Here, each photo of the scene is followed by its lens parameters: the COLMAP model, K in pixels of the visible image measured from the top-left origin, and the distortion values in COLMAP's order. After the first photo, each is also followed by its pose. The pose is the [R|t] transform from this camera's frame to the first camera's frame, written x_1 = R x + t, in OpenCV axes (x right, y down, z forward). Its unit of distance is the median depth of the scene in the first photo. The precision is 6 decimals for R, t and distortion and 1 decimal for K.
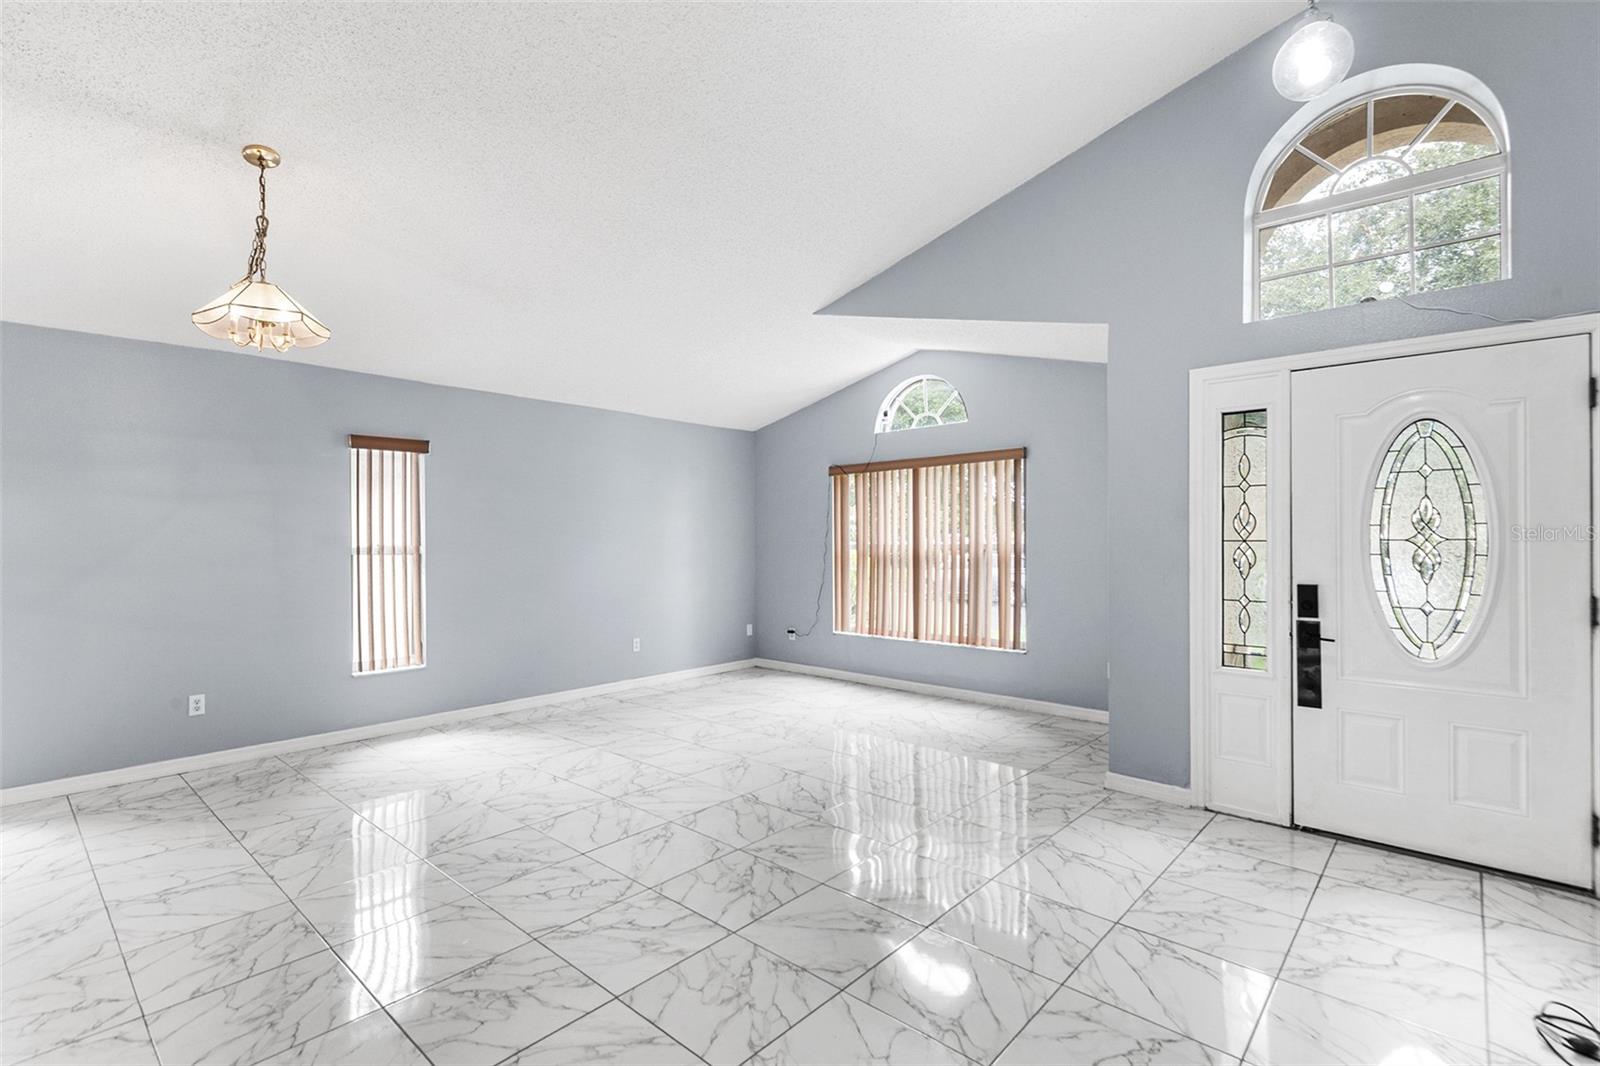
lens RADIAL K [[733.8, 0, 794.8], [0, 733.8, 540.8], [0, 0, 1]] dist [0.028879, -0.015103]
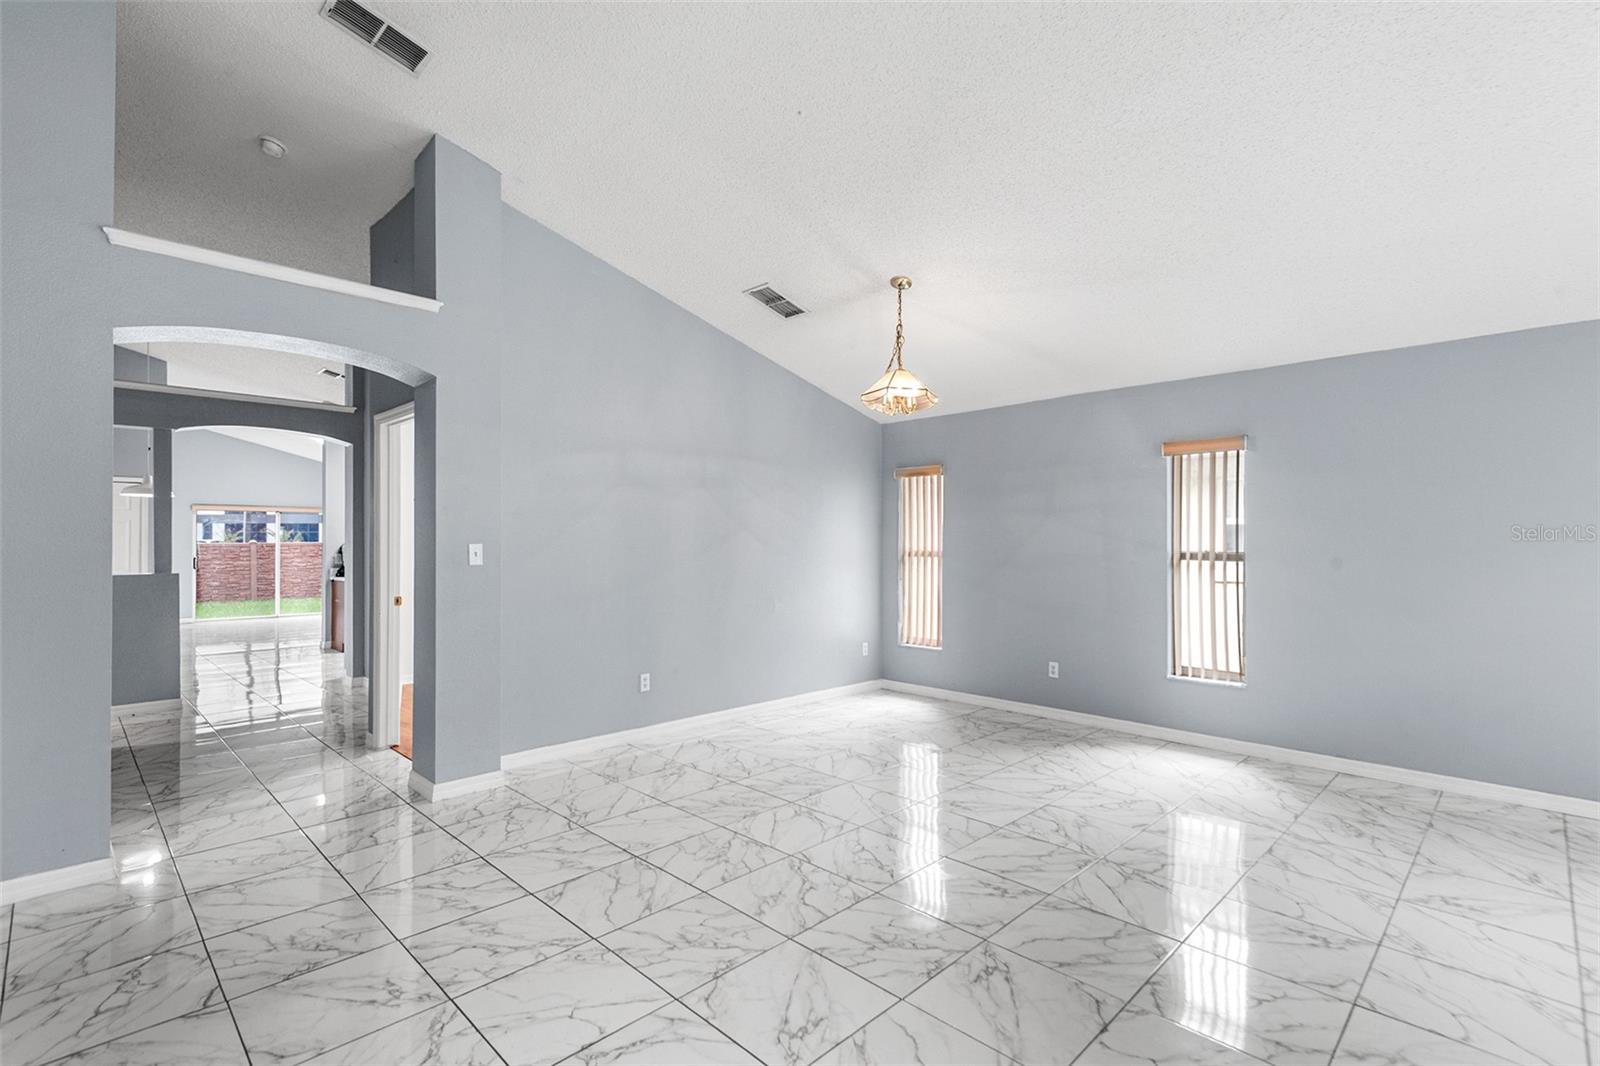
lens RADIAL K [[733.8, 0, 788.2], [0, 733.8, 536.3], [0, 0, 1]] dist [0.028879, -0.015103]
pose [[-0.060195, -0.006671, -0.998164, 0.395119], [-0.004836, 0.999968, -0.006391, -0.004157], [0.998175, 0.004443, -0.060225, 0.451917]]
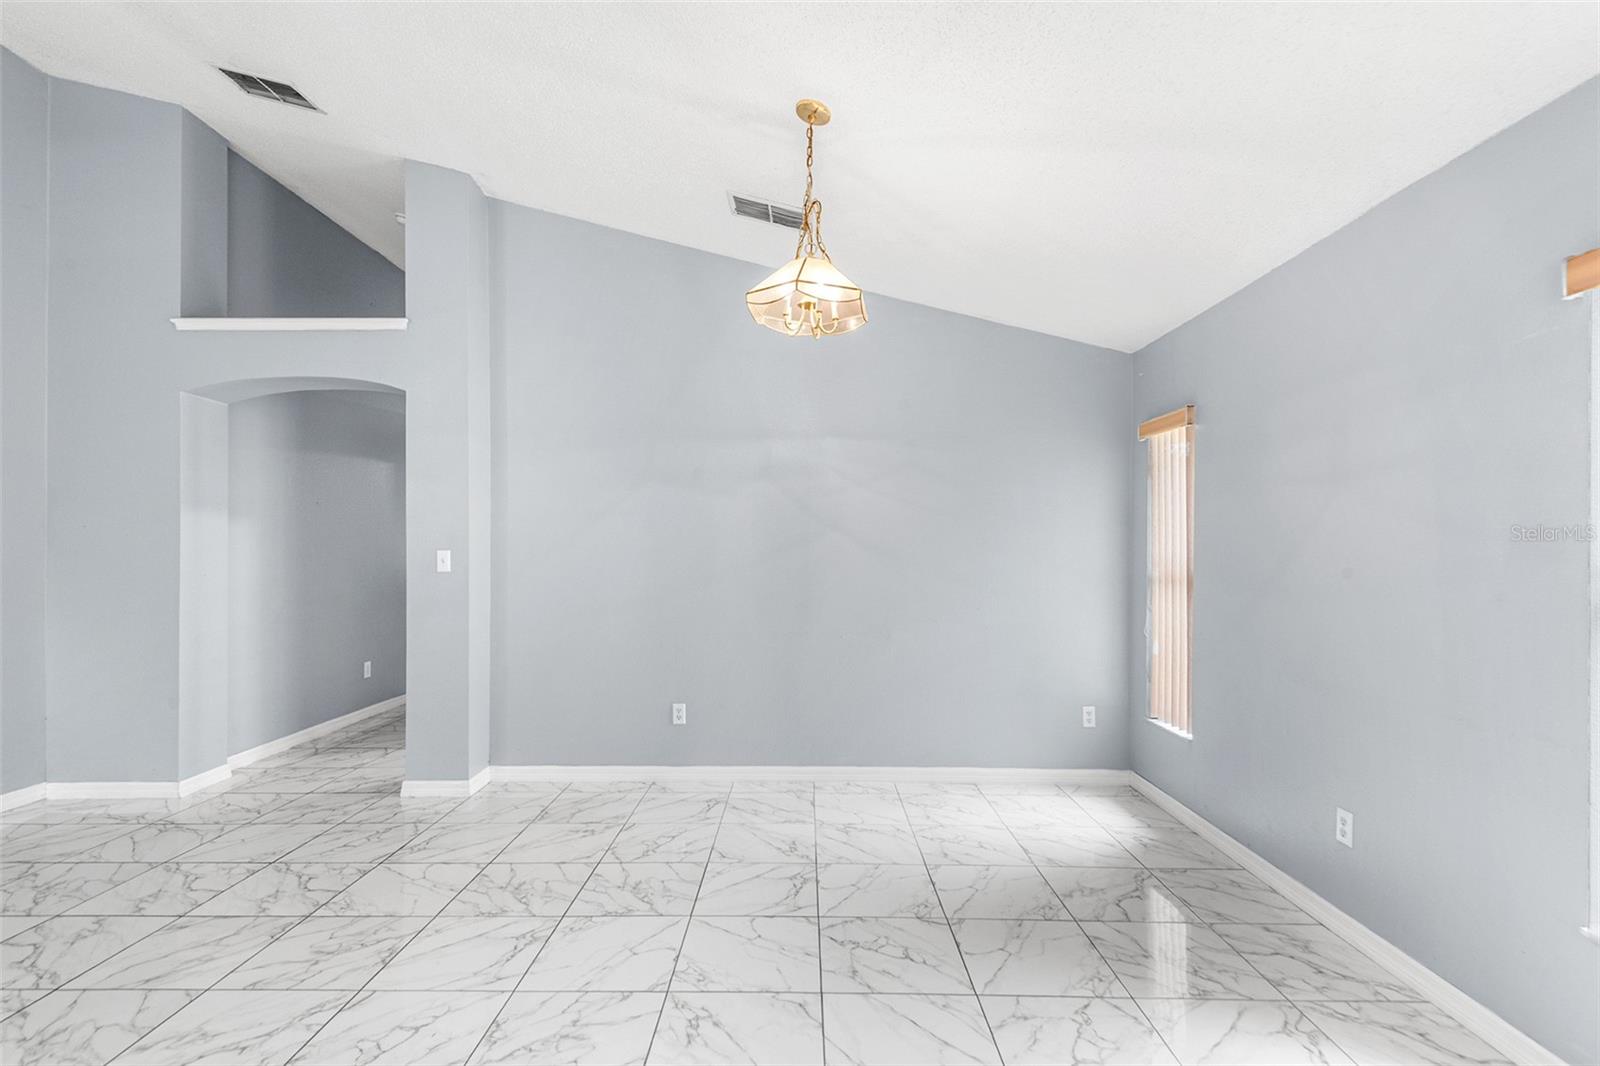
lens RADIAL K [[733.8, 0, 795.6], [0, 733.8, 547.8], [0, 0, 1]] dist [0.028879, -0.015103]
pose [[-0.750439, -0.000187, -0.660940, -0.062671], [0.001369, 0.999997, -0.001838, -0.000908], [0.660939, -0.002284, -0.750436, 0.859242]]
